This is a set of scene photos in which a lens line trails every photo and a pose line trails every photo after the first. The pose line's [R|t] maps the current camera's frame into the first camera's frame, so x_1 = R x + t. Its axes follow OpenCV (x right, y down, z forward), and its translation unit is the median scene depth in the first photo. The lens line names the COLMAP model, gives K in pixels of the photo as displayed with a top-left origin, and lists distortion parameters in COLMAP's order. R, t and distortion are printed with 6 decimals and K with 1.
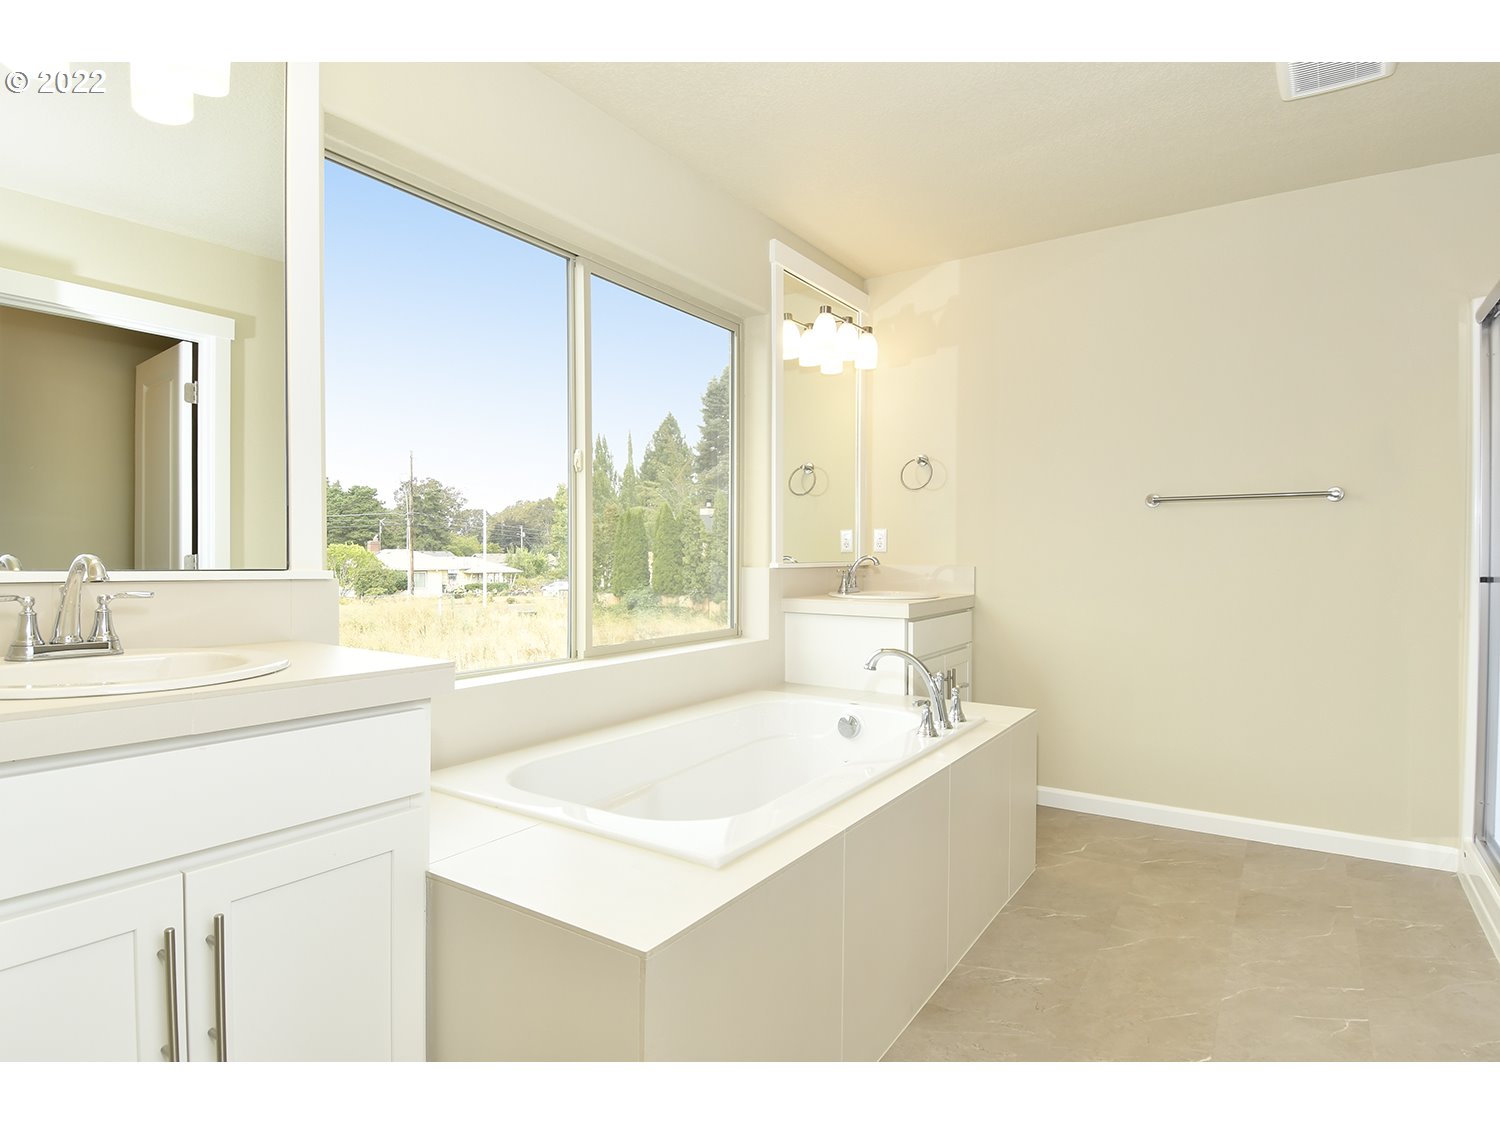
lens RADIAL K [[781.6, 0, 764.5], [0, 781.6, 566.9], [0, 0, 1]] dist [0.042161, -0.044269]
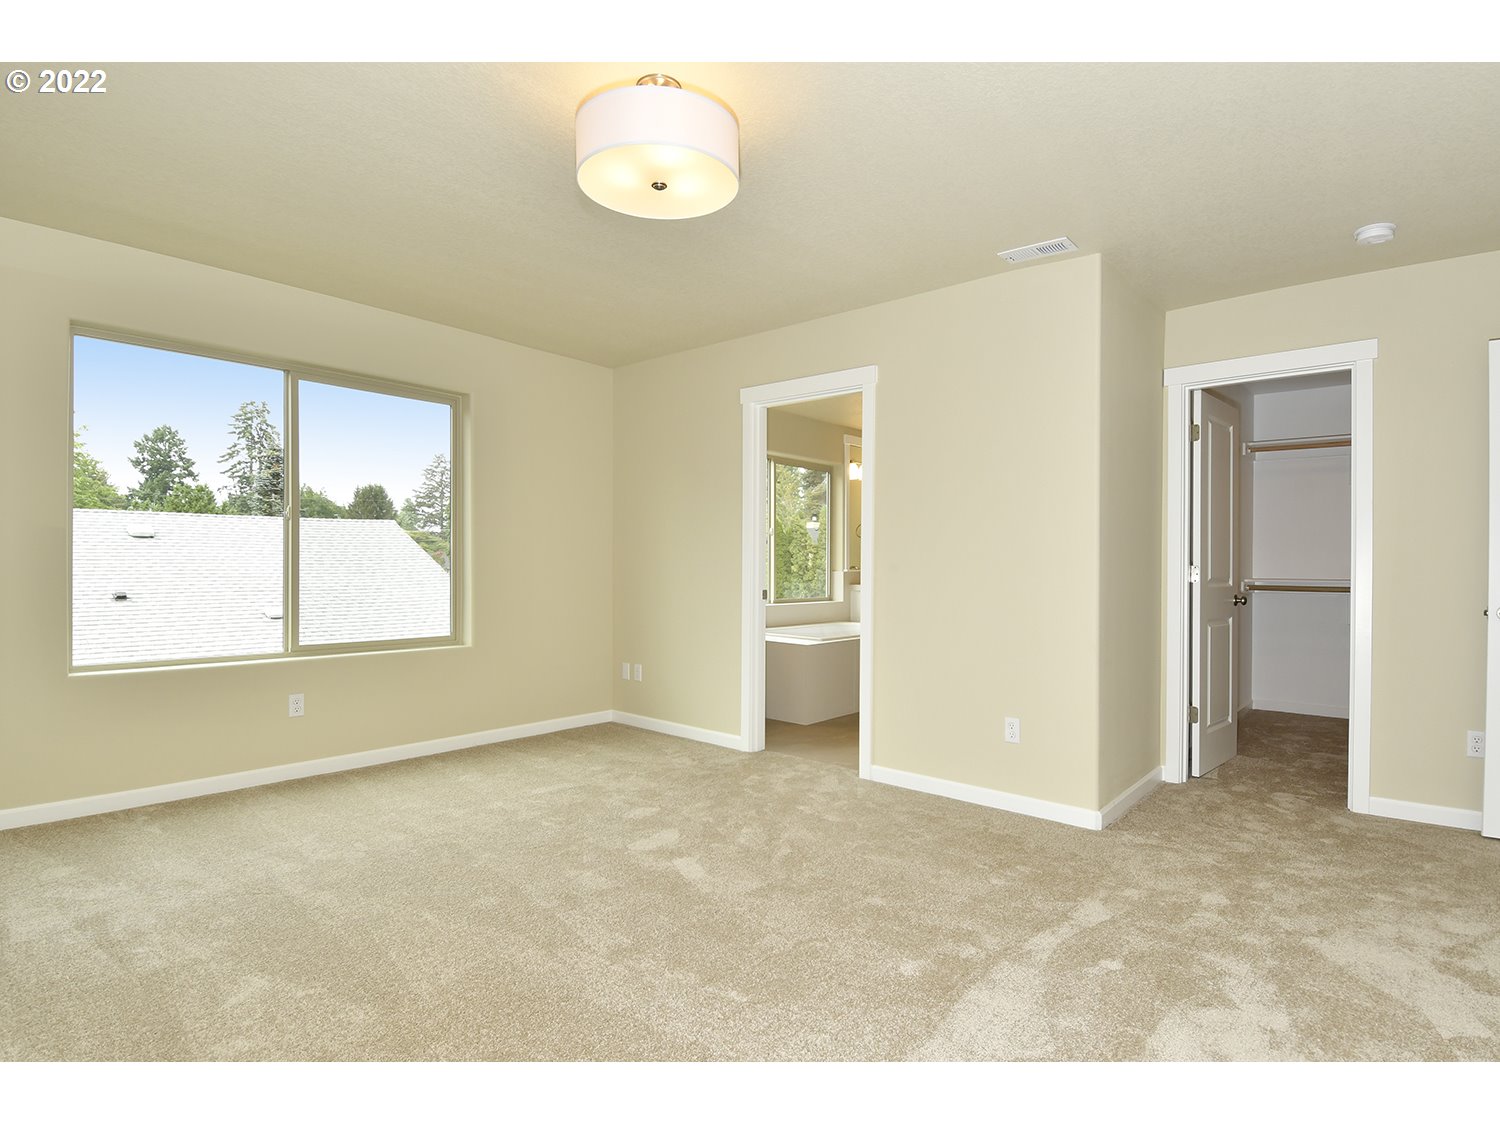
lens RADIAL K [[781.6, 0, 764.5], [0, 781.6, 566.9], [0, 0, 1]] dist [0.042161, -0.044269]
pose [[0.991041, 0.002056, -0.133544, 0.007563], [-0.003585, 0.999931, -0.011206, 0.001362], [0.133512, 0.011585, 0.990980, -0.123713]]
